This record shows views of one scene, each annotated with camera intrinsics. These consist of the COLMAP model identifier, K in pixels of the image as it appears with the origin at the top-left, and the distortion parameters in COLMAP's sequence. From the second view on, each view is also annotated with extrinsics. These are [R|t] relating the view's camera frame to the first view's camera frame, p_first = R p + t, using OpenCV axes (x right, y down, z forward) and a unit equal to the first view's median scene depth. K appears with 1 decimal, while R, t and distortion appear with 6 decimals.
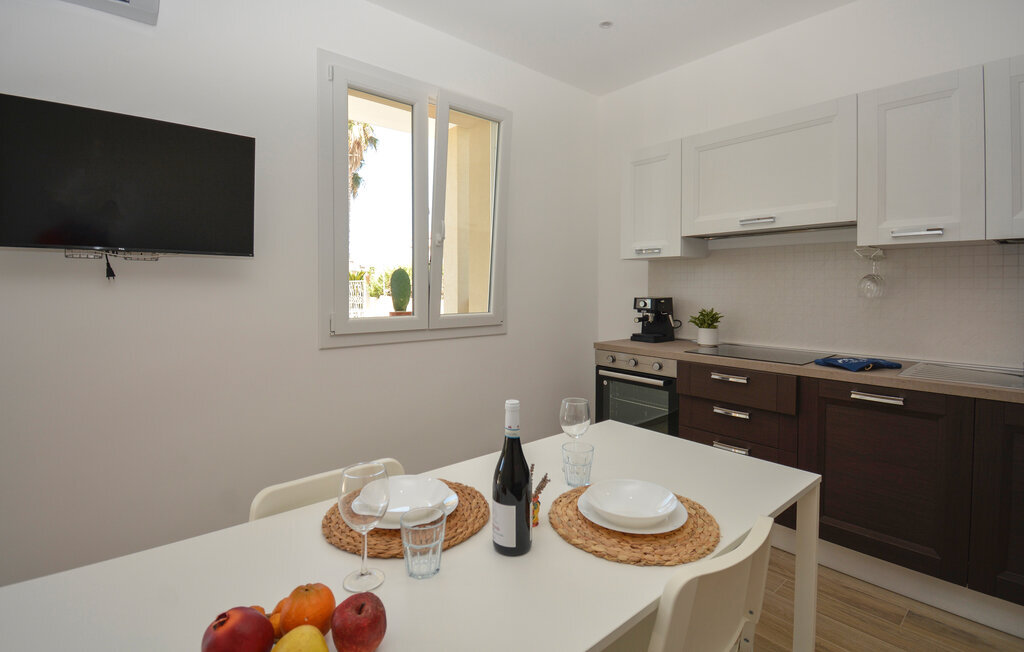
lens RADIAL K [[484.0, 0, 525.9], [0, 484.0, 292.9], [0, 0, 1]] dist [0.000402, 0.000022]
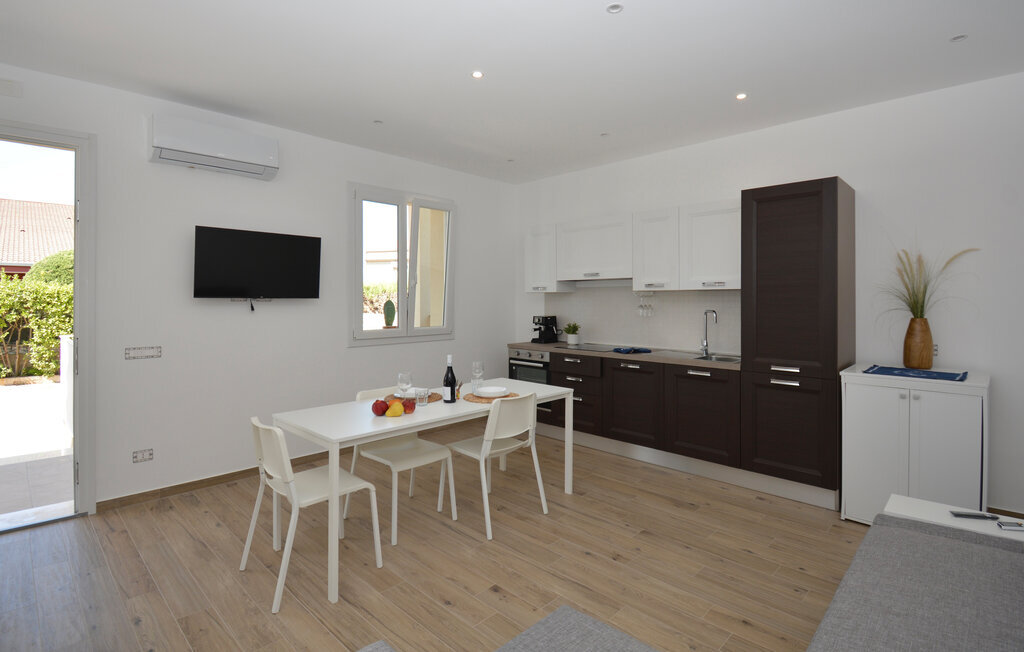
lens RADIAL K [[484.0, 0, 525.9], [0, 484.0, 292.9], [0, 0, 1]] dist [0.000402, 0.000022]
pose [[0.995827, -0.002449, 0.091227, 0.058910], [0.004636, 0.999707, -0.023765, -0.034533], [-0.091142, 0.024088, 0.995546, -0.721432]]
